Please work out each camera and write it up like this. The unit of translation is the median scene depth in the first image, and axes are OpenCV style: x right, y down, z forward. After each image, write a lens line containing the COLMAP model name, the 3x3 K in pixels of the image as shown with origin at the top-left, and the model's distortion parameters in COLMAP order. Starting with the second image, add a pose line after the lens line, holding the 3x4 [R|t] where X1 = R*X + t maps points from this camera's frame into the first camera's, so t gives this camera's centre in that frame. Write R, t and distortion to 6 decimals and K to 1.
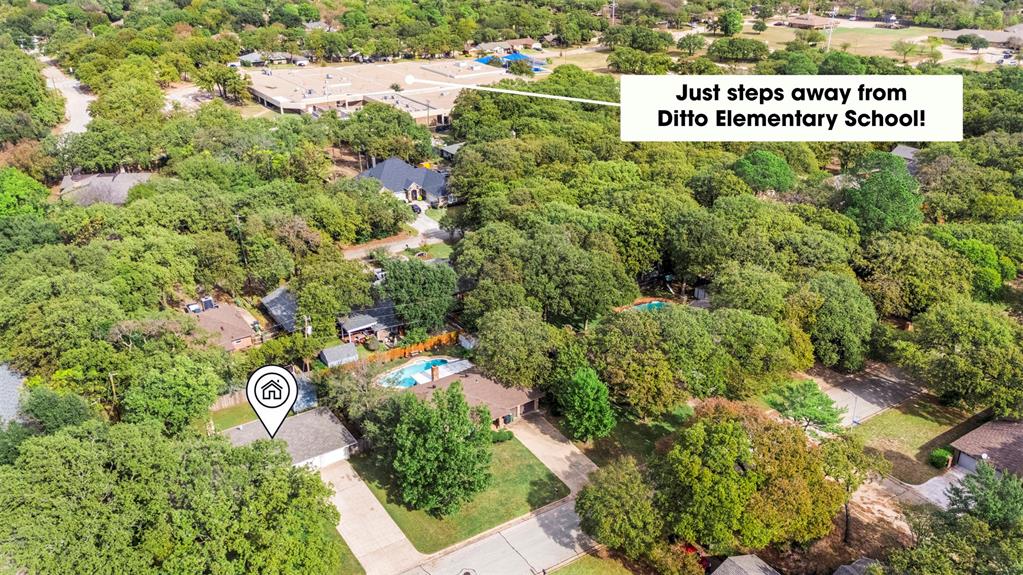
lens RADIAL K [[749.1, 0, 511.9], [0, 749.1, 284.6], [0, 0, 1]] dist [0.070367, -0.065430]
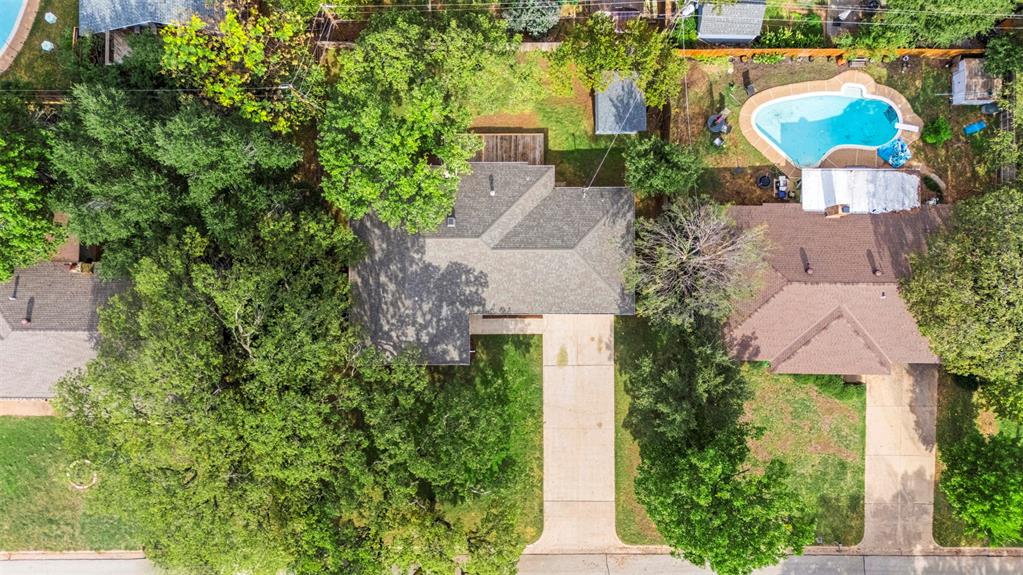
lens RADIAL K [[749.1, 0, 511.9], [0, 749.1, 284.6], [0, 0, 1]] dist [0.070367, -0.065430]
pose [[0.827082, 0.562033, -0.007407, -0.240746], [-0.224872, 0.342938, 0.912045, -0.282801], [0.515139, -0.752670, 0.410024, 0.568458]]
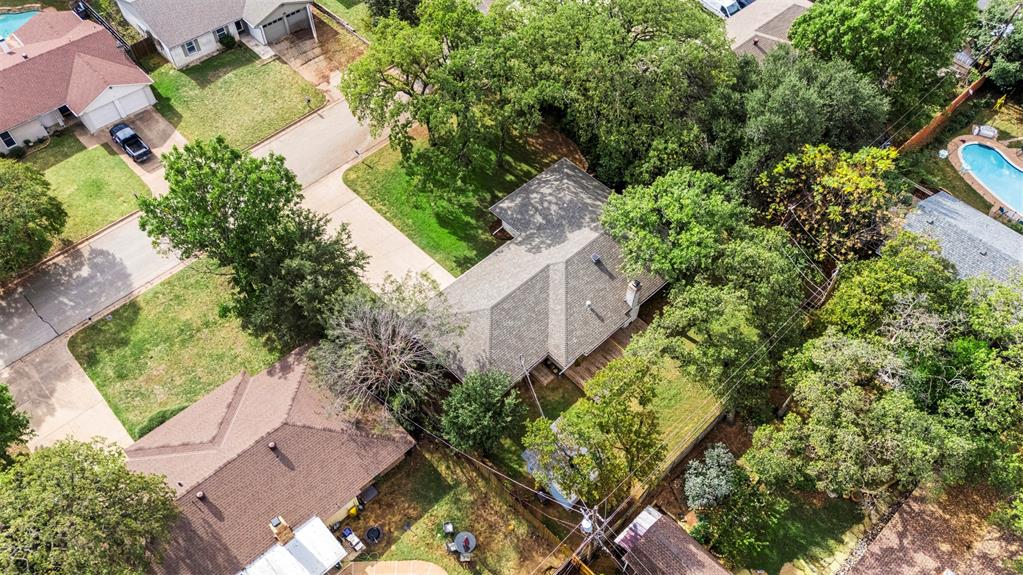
lens RADIAL K [[749.1, 0, 511.9], [0, 749.1, 284.6], [0, 0, 1]] dist [0.070367, -0.065430]
pose [[-0.986540, 0.124148, -0.106424, -0.188465], [-0.074760, 0.236396, 0.968776, -0.323543], [0.145430, 0.963693, -0.223933, 0.902723]]
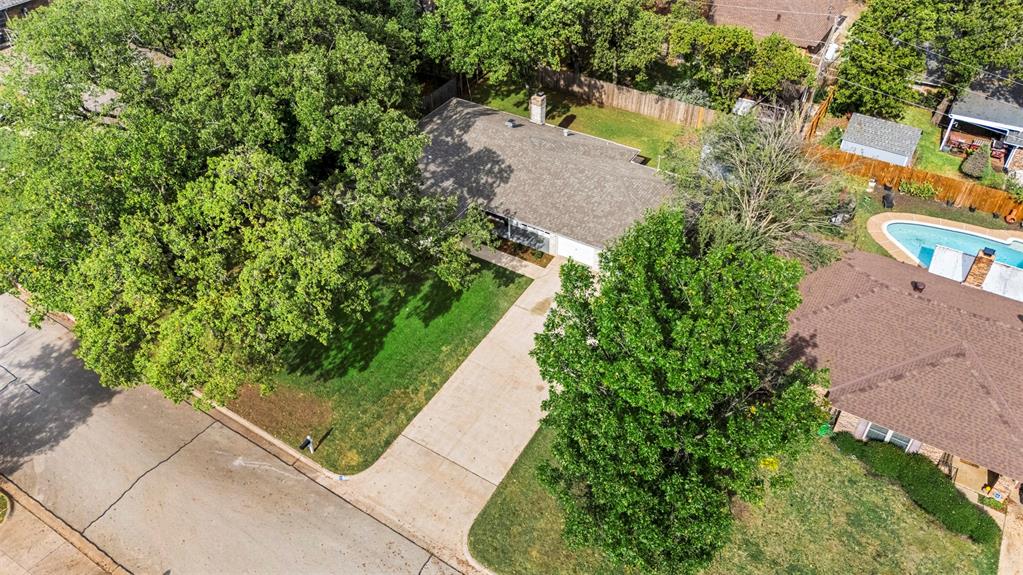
lens RADIAL K [[749.1, 0, 511.9], [0, 749.1, 284.6], [0, 0, 1]] dist [0.070367, -0.065430]
pose [[0.414361, 0.595172, -0.688532, 0.066678], [-0.368796, 0.801442, 0.470829, 0.024859], [0.832042, 0.058835, 0.551584, 0.538751]]
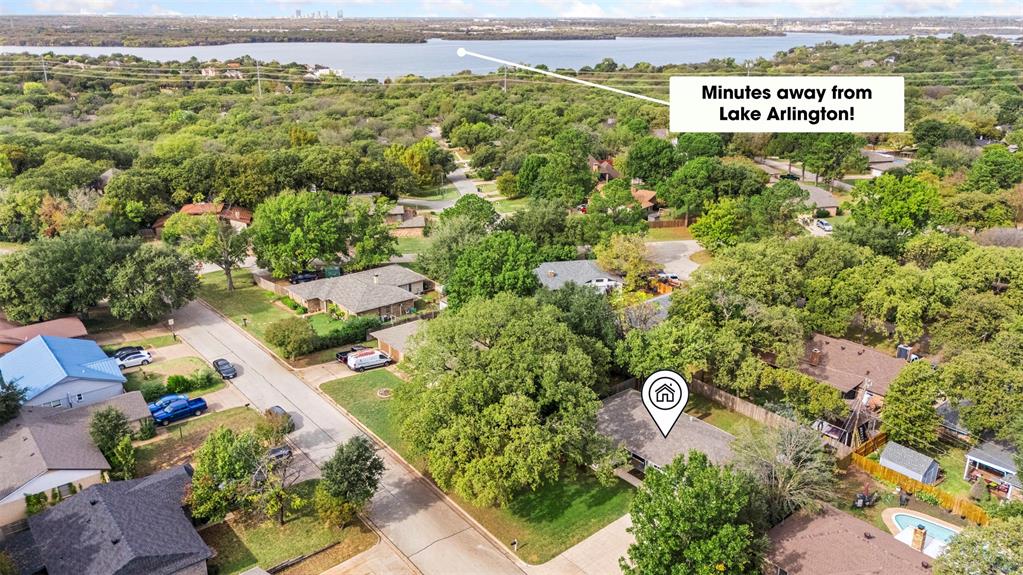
lens RADIAL K [[749.1, 0, 511.9], [0, 749.1, 284.6], [0, 0, 1]] dist [0.070367, -0.065430]
pose [[0.102803, 0.326034, -0.939752, 0.366822], [-0.412099, 0.873824, 0.258080, -0.087924], [0.905321, 0.360740, 0.224190, 0.427596]]
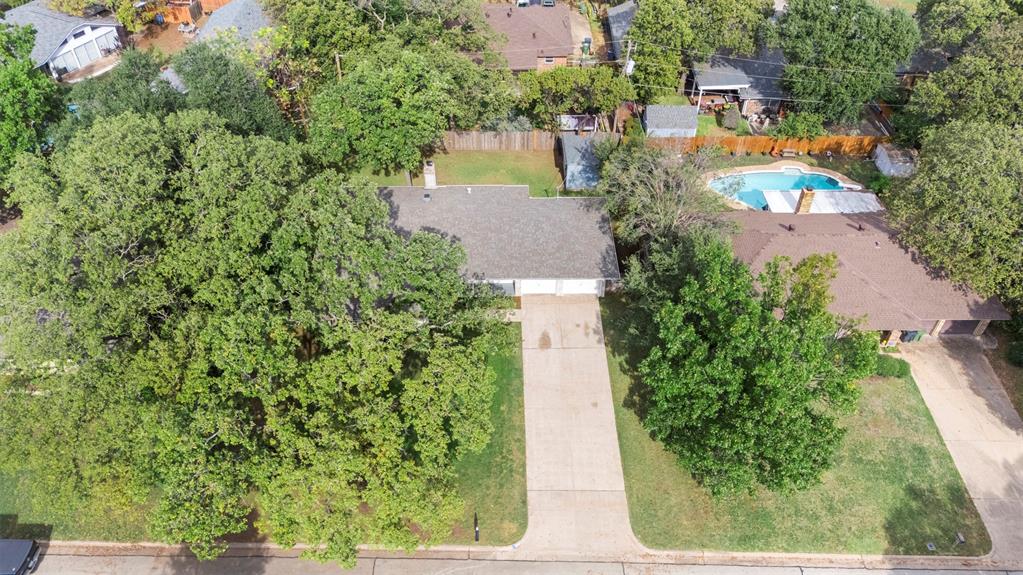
lens RADIAL K [[749.1, 0, 511.9], [0, 749.1, 284.6], [0, 0, 1]] dist [0.070367, -0.065430]
pose [[0.833097, 0.375344, -0.406283, -0.030334], [-0.227647, 0.902097, 0.366602, 0.016014], [0.504109, -0.212926, 0.836981, 0.380733]]
